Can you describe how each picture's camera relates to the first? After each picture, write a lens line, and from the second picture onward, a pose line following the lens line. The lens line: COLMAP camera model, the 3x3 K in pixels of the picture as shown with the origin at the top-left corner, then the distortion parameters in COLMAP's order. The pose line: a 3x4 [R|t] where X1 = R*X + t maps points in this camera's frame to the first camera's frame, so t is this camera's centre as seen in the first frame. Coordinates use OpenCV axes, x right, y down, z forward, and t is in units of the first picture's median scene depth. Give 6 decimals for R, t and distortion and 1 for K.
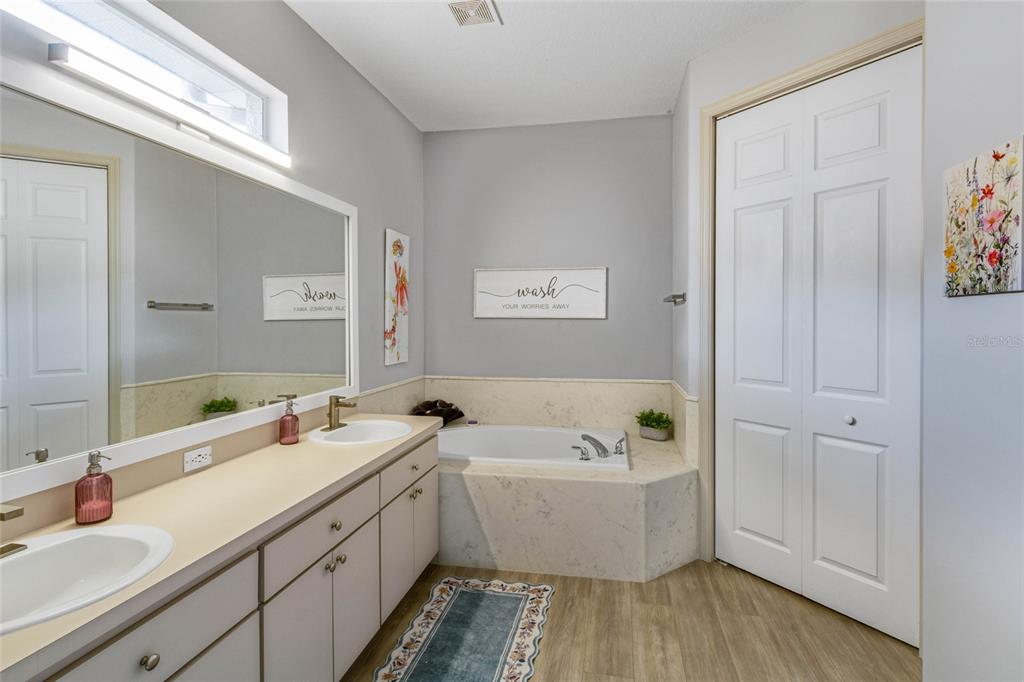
lens RADIAL K [[473.2, 0, 510.3], [0, 473.2, 333.0], [0, 0, 1]] dist [0.004016, -0.000133]
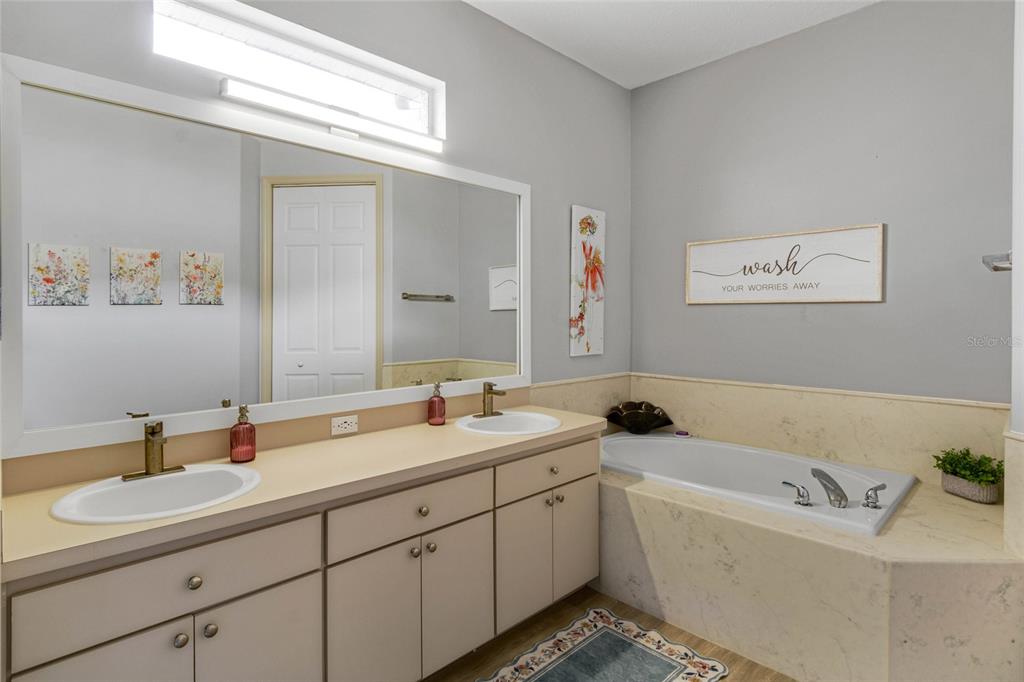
lens RADIAL K [[511.1, 0, 498.2], [0, 511.1, 327.8], [0, 0, 1]] dist [0.005147, -0.000145]
pose [[0.826939, 0.014981, -0.562093, 0.208094], [-0.017611, 0.999845, 0.000739, 0.019074], [0.562016, 0.009288, 0.827074, 0.137292]]
